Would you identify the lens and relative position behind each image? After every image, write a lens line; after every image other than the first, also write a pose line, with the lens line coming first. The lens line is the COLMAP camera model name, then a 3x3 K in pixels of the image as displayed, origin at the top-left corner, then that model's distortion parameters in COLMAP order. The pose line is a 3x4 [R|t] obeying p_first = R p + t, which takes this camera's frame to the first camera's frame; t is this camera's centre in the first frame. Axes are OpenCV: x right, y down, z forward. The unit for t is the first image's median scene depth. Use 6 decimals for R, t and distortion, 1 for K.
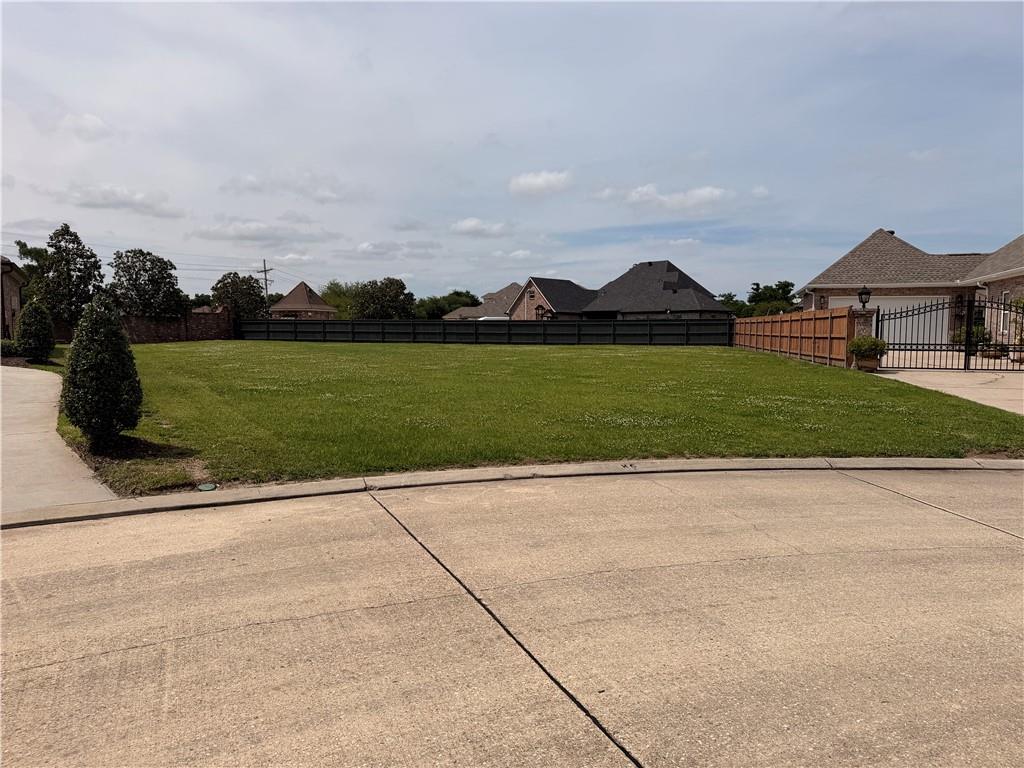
lens RADIAL K [[700.3, 0, 512.0], [0, 700.3, 384.0], [0, 0, 1]] dist [0.122497, -0.180087]
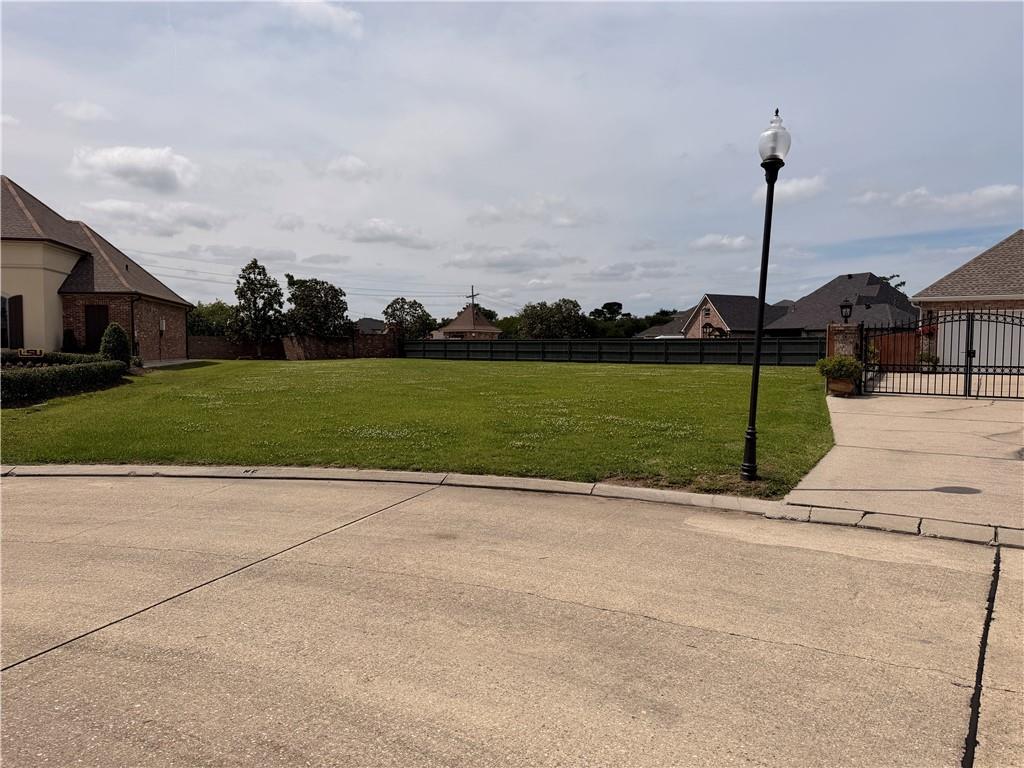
lens RADIAL K [[700.3, 0, 512.0], [0, 700.3, 384.0], [0, 0, 1]] dist [0.122497, -0.180087]
pose [[0.950475, 0.018289, -0.310261, 0.125503], [-0.027042, 0.999348, -0.023936, 0.000003], [0.309621, 0.031140, 0.950350, 0.013927]]
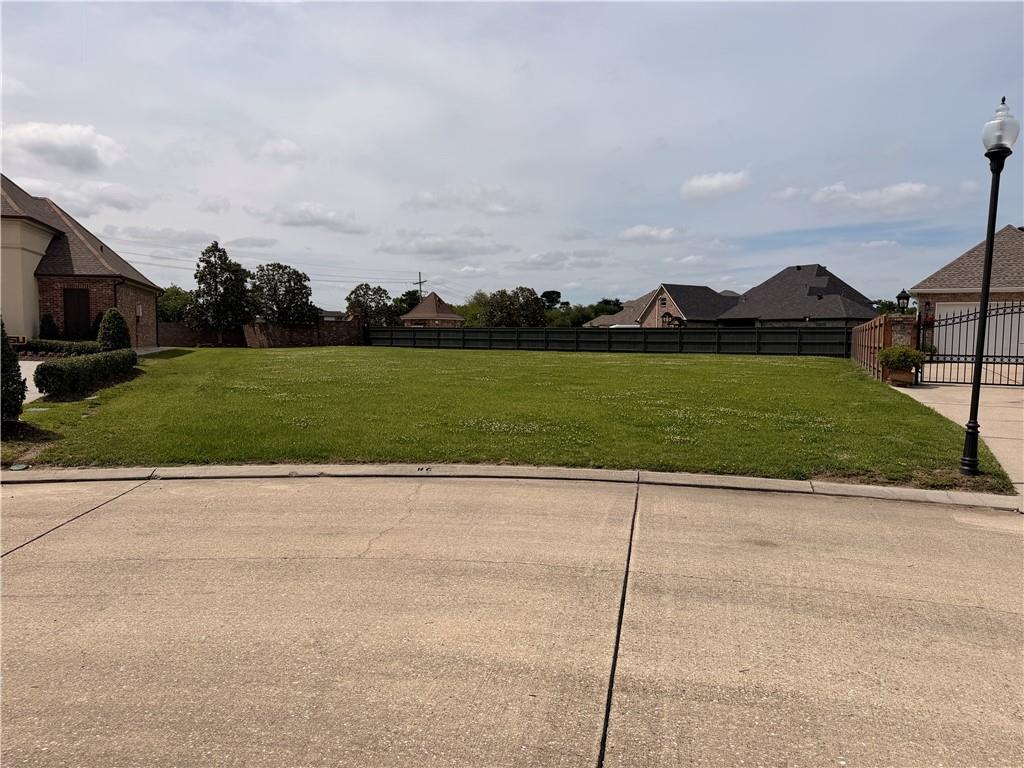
lens RADIAL K [[700.3, 0, 512.0], [0, 700.3, 384.0], [0, 0, 1]] dist [0.122497, -0.180087]
pose [[0.974638, 0.021463, -0.222755, 0.073032], [-0.024109, 0.999667, -0.009169, 0.000219], [0.222484, 0.014307, 0.974831, 0.007614]]
